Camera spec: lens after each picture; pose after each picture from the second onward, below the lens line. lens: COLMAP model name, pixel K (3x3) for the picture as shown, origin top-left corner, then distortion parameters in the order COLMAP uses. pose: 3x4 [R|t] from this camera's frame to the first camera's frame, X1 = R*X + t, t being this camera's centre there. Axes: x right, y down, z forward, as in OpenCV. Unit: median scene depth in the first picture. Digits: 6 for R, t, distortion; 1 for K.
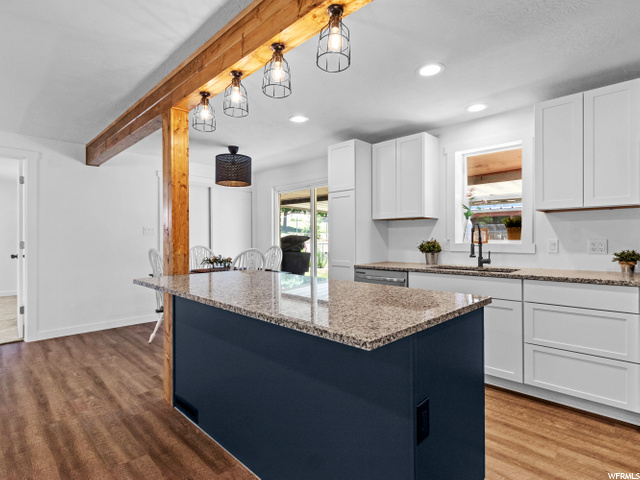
lens RADIAL K [[339.2, 0, 313.9], [0, 339.2, 237.0], [0, 0, 1]] dist [0.011228, -0.004220]
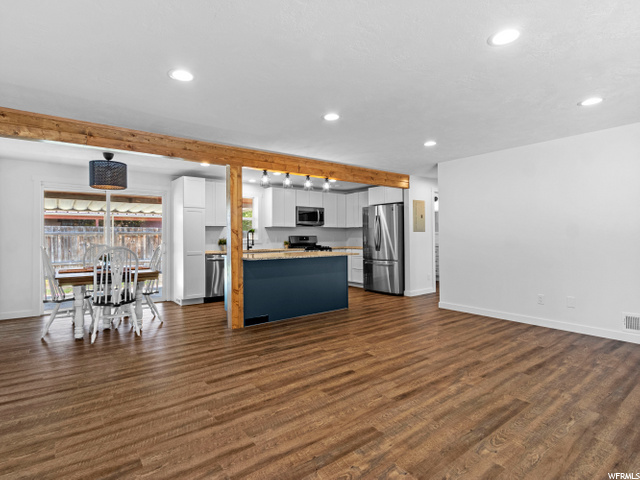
lens RADIAL K [[339.2, 0, 316.8], [0, 339.2, 235.3], [0, 0, 1]] dist [0.011228, -0.004220]
pose [[0.116350, 0.006304, 0.993188, -1.597973], [0.001586, 0.999977, -0.006533, 0.006181], [-0.993207, 0.002336, 0.116338, 0.279177]]
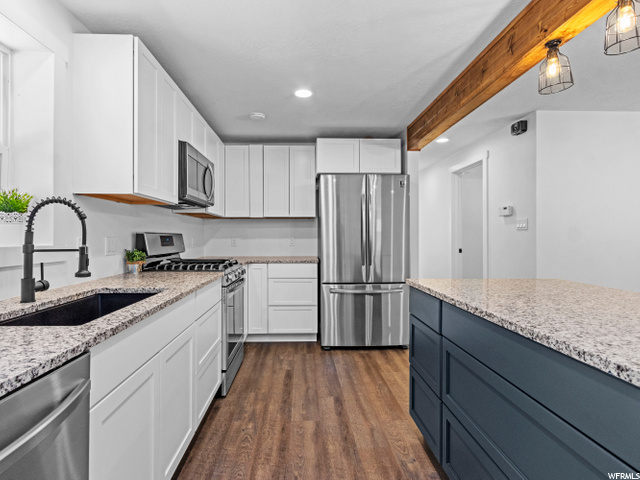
lens RADIAL K [[339.2, 0, 313.0], [0, 339.2, 237.1], [0, 0, 1]] dist [0.011228, -0.004220]
pose [[-0.734389, 0.003173, 0.678721, -0.054605], [-0.000421, 0.999987, -0.005130, 0.008360], [-0.678729, -0.004054, -0.734378, 1.024418]]
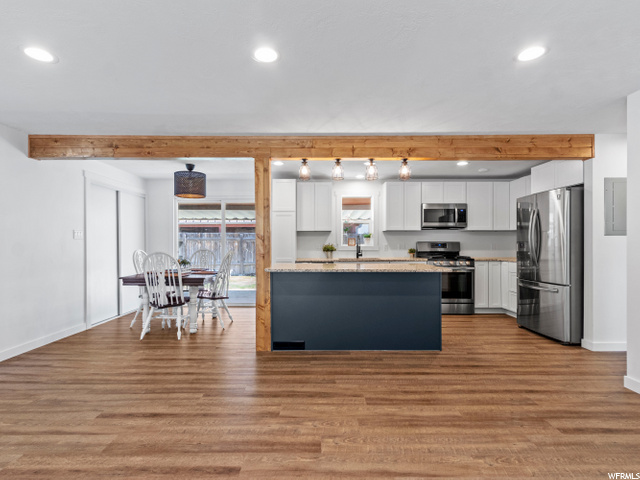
lens RADIAL K [[339.2, 0, 316.2], [0, 339.2, 246.0], [0, 0, 1]] dist [0.011228, -0.004220]
pose [[0.698893, -0.003500, 0.715217, -0.994867], [-0.005163, 0.999937, 0.009939, 0.001406], [-0.715207, -0.010639, 0.698831, -0.162365]]
